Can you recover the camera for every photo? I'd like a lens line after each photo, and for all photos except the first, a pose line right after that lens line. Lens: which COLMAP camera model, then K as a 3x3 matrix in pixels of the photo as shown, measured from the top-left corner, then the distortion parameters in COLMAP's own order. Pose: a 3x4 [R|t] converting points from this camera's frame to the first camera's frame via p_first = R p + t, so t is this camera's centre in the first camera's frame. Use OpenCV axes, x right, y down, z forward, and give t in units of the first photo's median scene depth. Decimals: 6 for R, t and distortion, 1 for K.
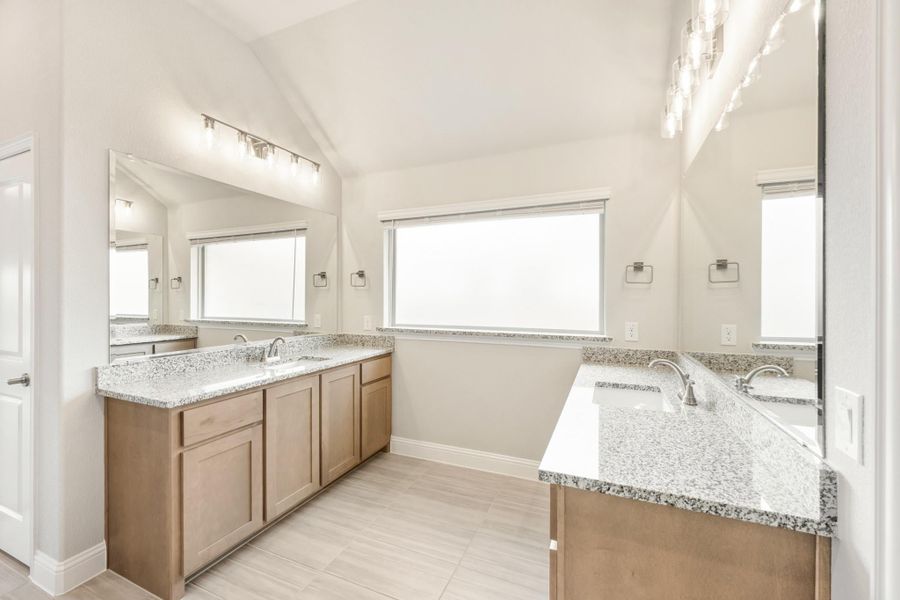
lens RADIAL K [[369.1, 0, 442.6], [0, 369.1, 299.0], [0, 0, 1]] dist [0.010298, -0.000261]
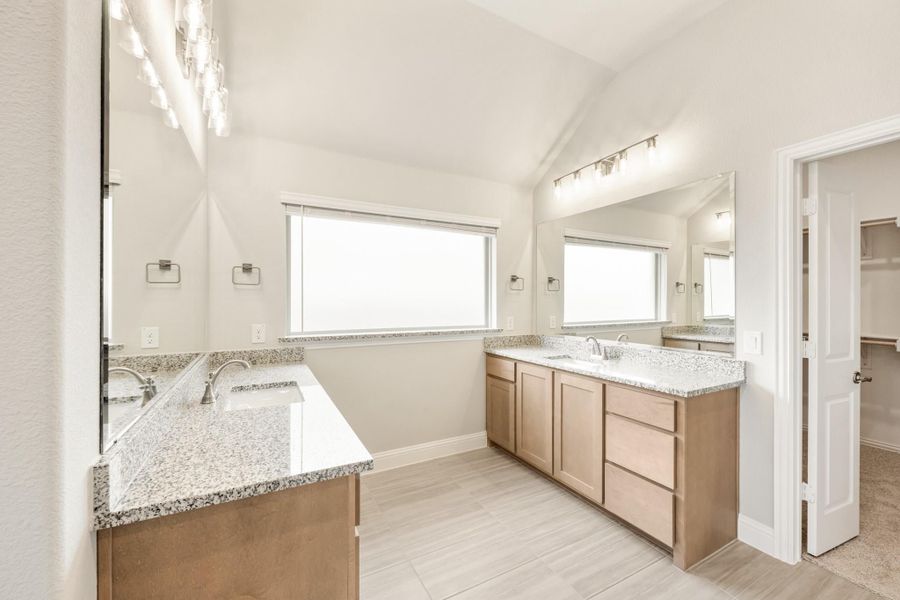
lens RADIAL K [[369.1, 0, 443.9], [0, 369.1, 300.7], [0, 0, 1]] dist [0.010298, -0.000261]
pose [[0.619696, -0.003793, 0.784833, -0.693405], [0.002458, 0.999993, 0.002892, -0.004766], [-0.784838, 0.000137, 0.619701, 0.287504]]
